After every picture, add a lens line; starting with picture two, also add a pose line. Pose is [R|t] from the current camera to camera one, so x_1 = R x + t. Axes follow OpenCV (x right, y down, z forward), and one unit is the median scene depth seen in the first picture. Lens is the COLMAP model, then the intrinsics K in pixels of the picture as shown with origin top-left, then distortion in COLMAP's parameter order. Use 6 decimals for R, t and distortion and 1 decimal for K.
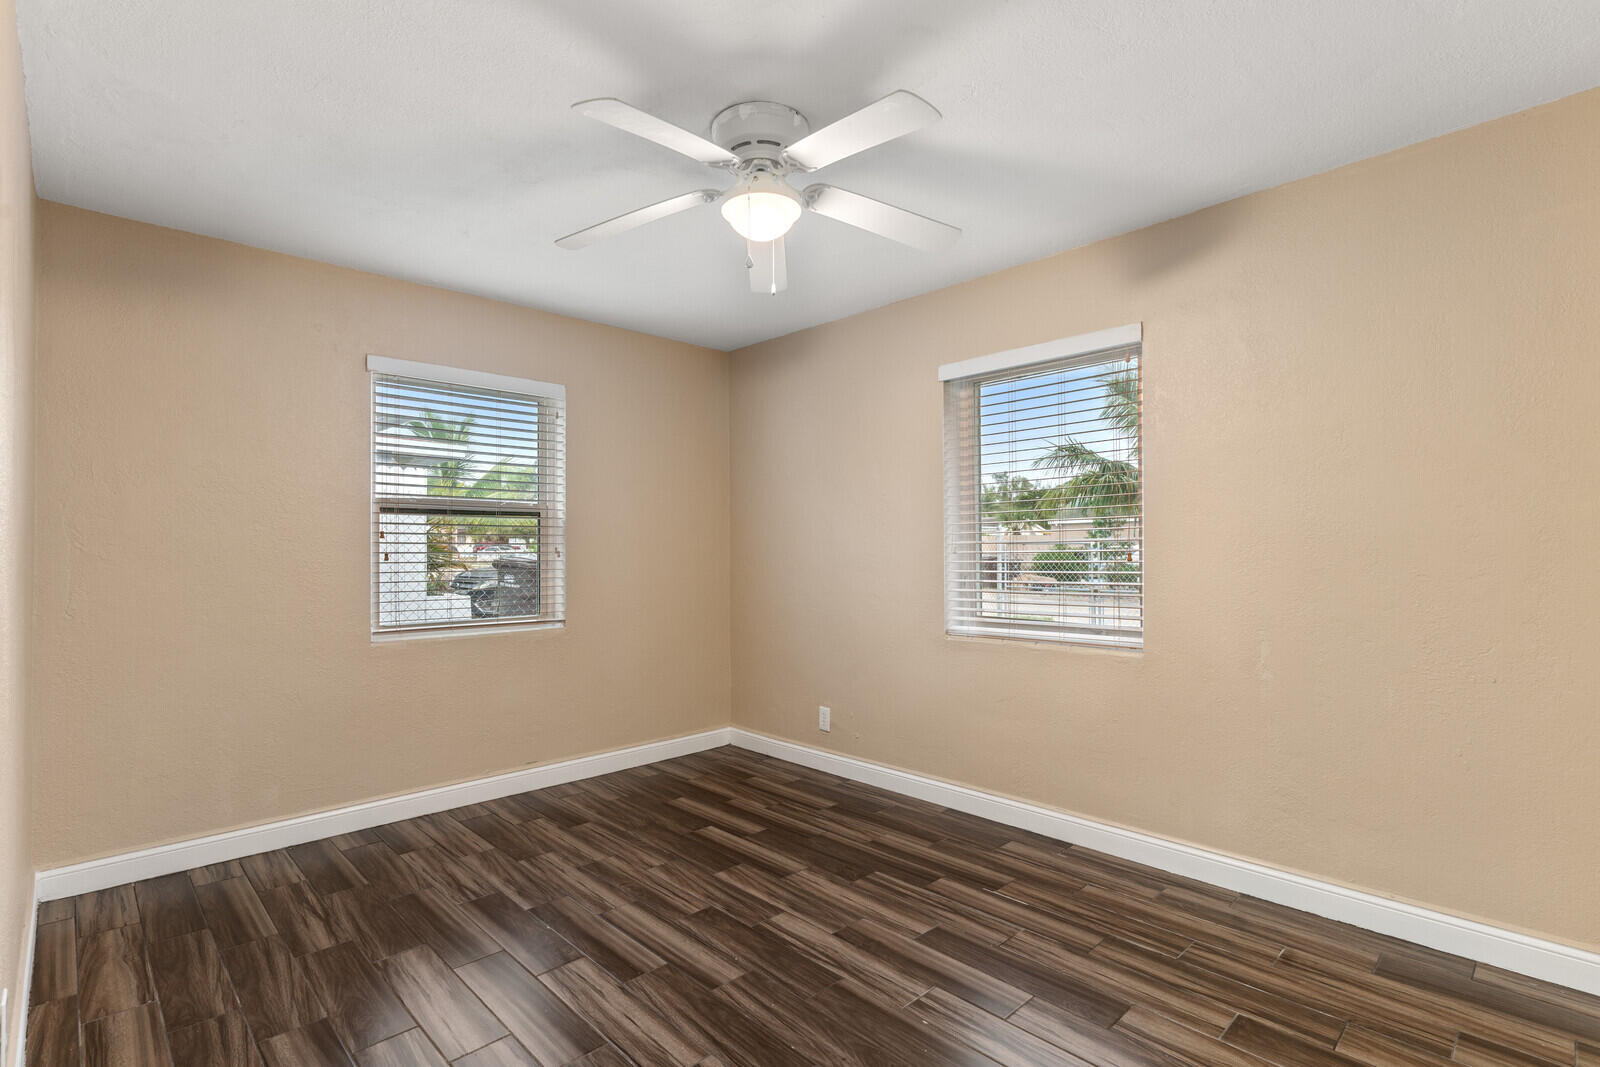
lens RADIAL K [[760.5, 0, 799.5], [0, 760.5, 558.2], [0, 0, 1]] dist [0.000805, 0.000092]
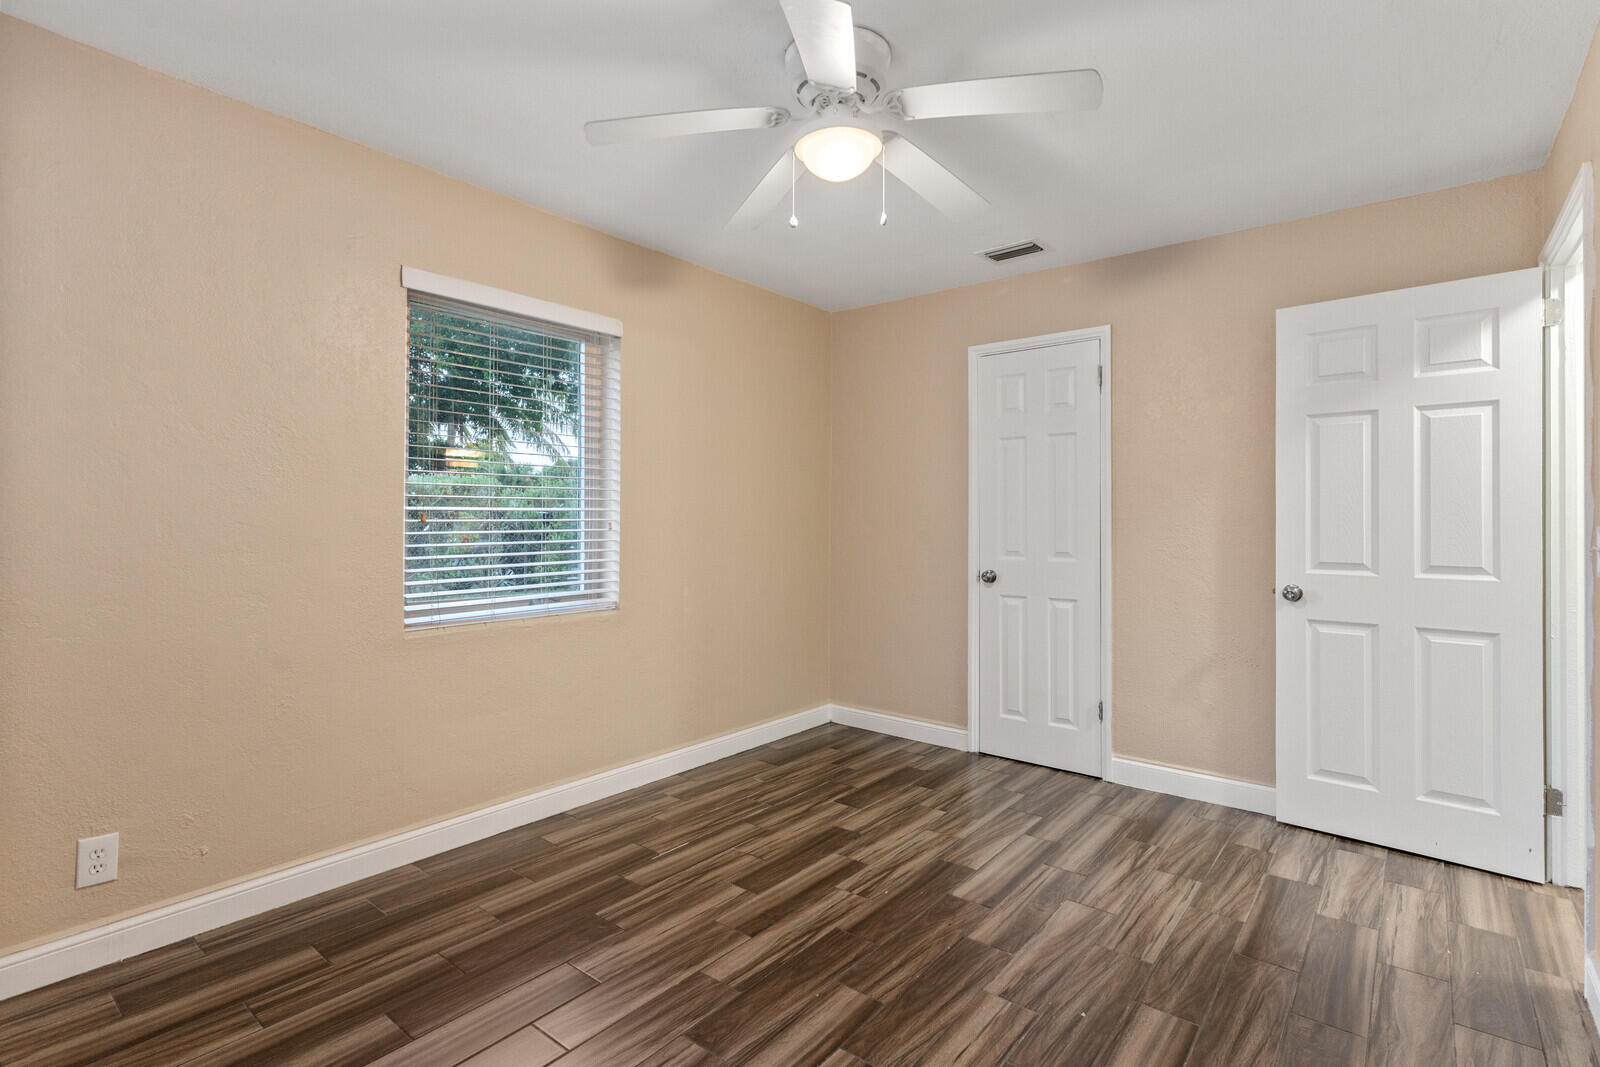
lens RADIAL K [[763.4, 0, 799.1], [0, 763.4, 521.0], [0, 0, 1]] dist [0.002009, -0.000048]
pose [[-0.120145, 0.002423, 0.992753, -0.879415], [0.005950, 0.999981, -0.001720, -0.005001], [-0.992739, 0.005700, -0.120157, 1.053323]]
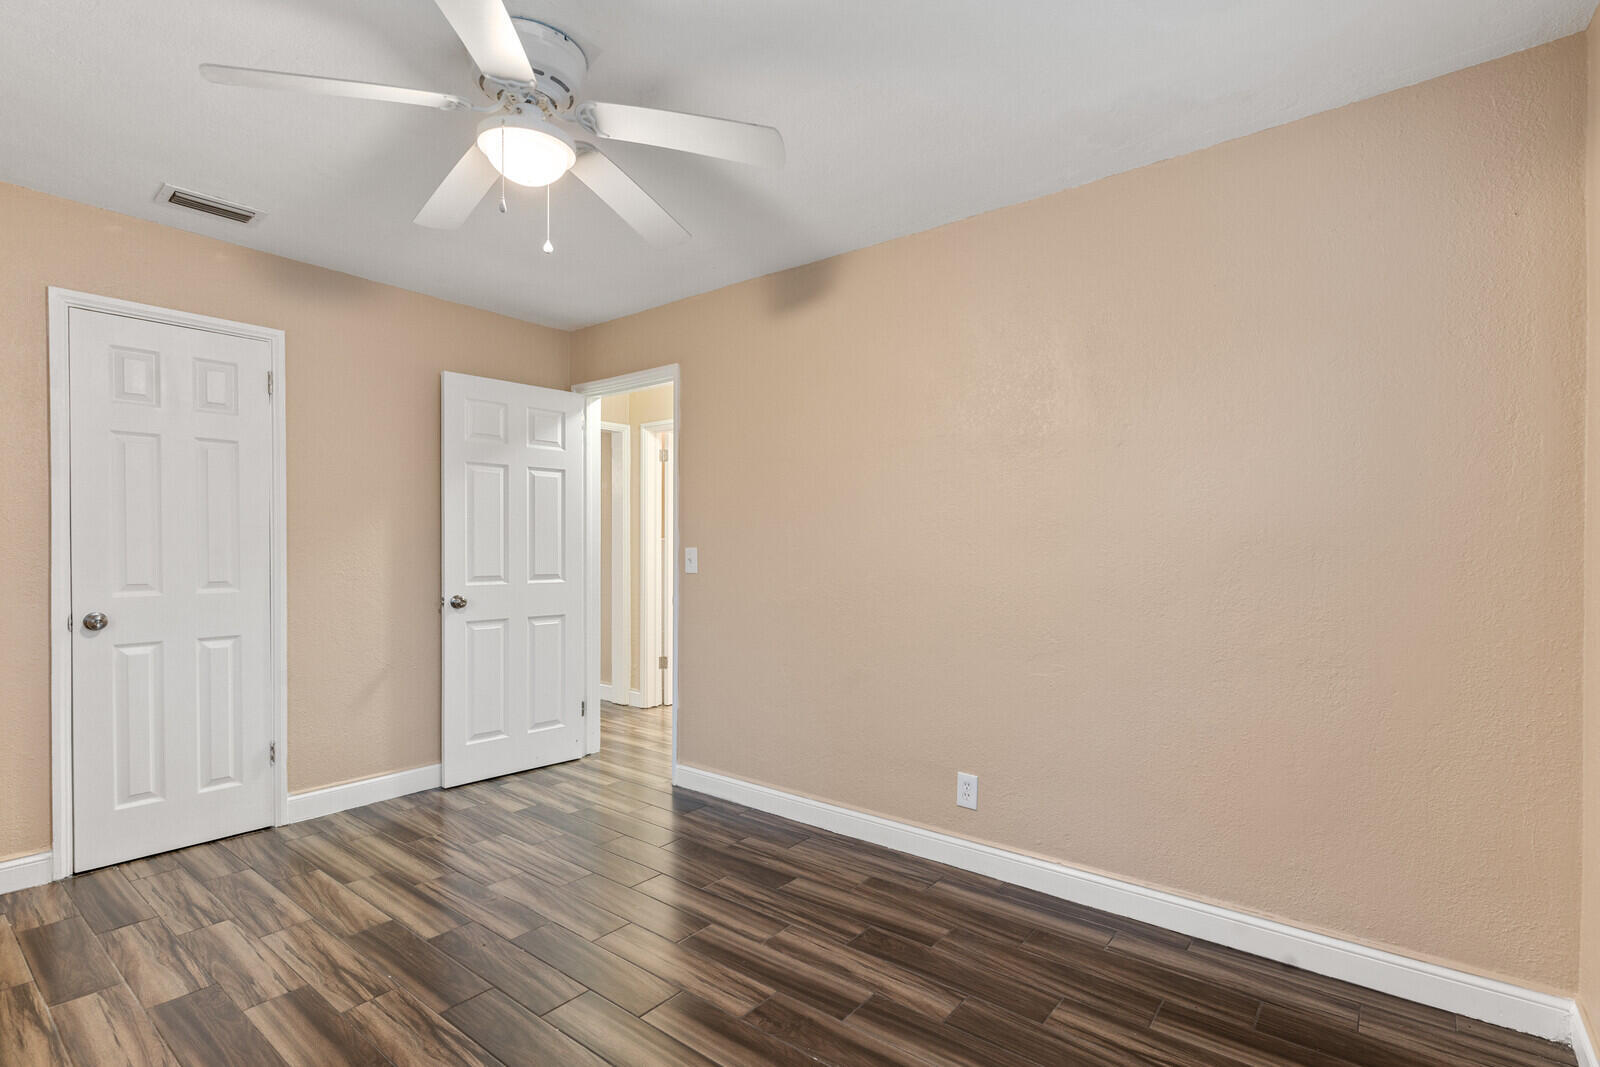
lens RADIAL K [[760.5, 0, 799.5], [0, 760.5, 558.2], [0, 0, 1]] dist [0.000805, 0.000092]
pose [[-0.991837, 0.001323, -0.127508, -0.227558], [-0.001801, 0.999701, 0.024383, -0.013751], [0.127502, 0.024413, -0.991538, 1.743601]]
